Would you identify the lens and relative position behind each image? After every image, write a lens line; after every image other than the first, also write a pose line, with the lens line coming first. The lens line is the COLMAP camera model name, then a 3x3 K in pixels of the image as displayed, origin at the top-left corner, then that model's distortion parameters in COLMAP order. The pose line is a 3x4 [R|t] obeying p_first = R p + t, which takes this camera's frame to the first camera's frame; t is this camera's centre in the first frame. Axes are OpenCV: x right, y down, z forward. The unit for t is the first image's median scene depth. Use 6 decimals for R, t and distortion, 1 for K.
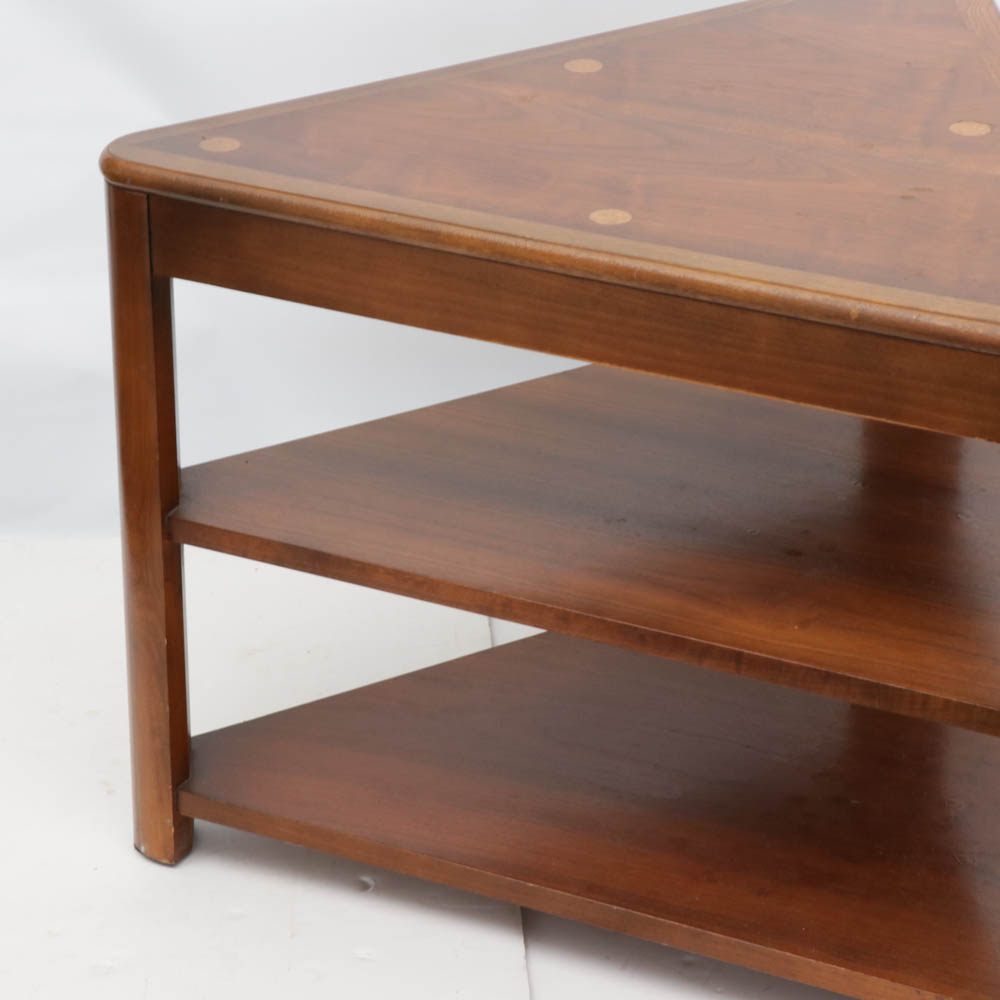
lens RADIAL K [[3687.1, 0, 495.2], [0, 3687.1, 503.9], [0, 0, 1]] dist [0.293538, 0.000000]
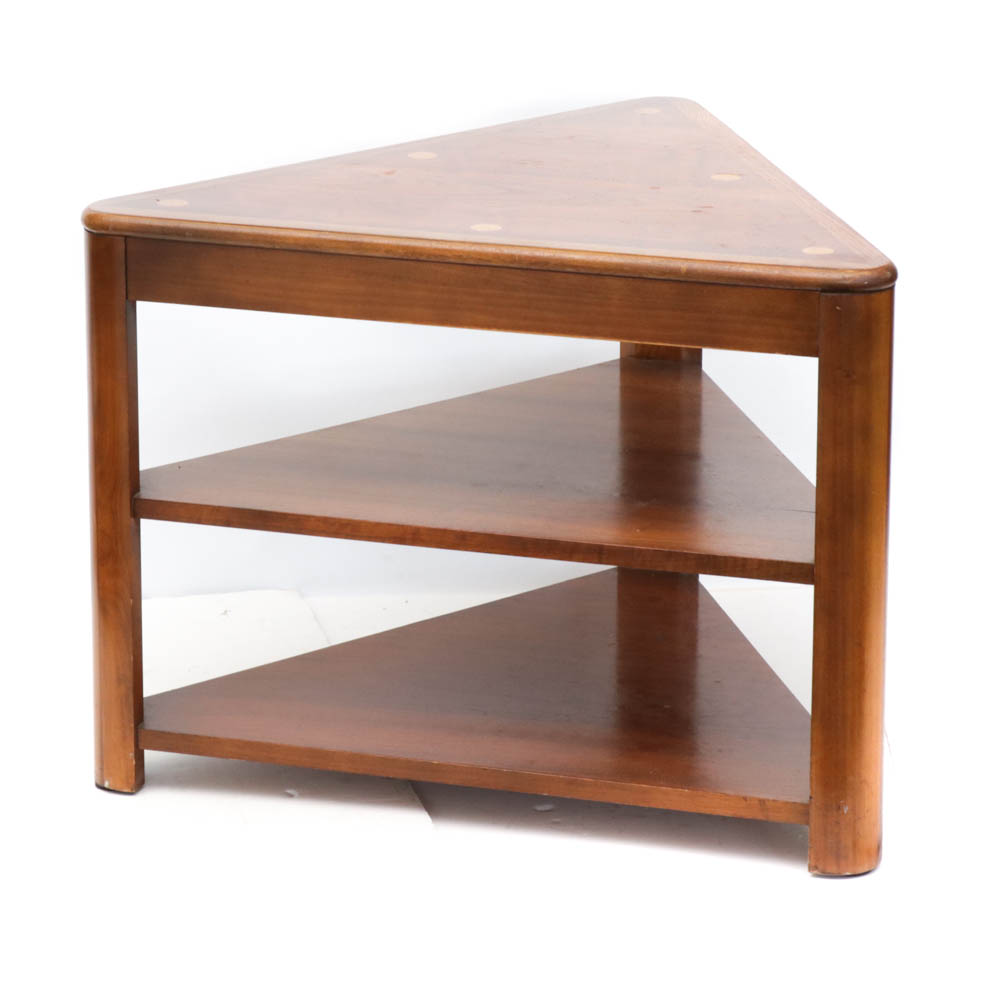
lens RADIAL K [[4245.0, 0, 481.9], [0, 4245.0, 456.1], [0, 0, 1]] dist [0.278419, 0.000000]
pose [[0.987330, -0.042303, 0.152938, -0.203210], [0.065628, 0.986377, -0.150845, 0.229522], [-0.144473, 0.158971, 0.976655, -0.483262]]
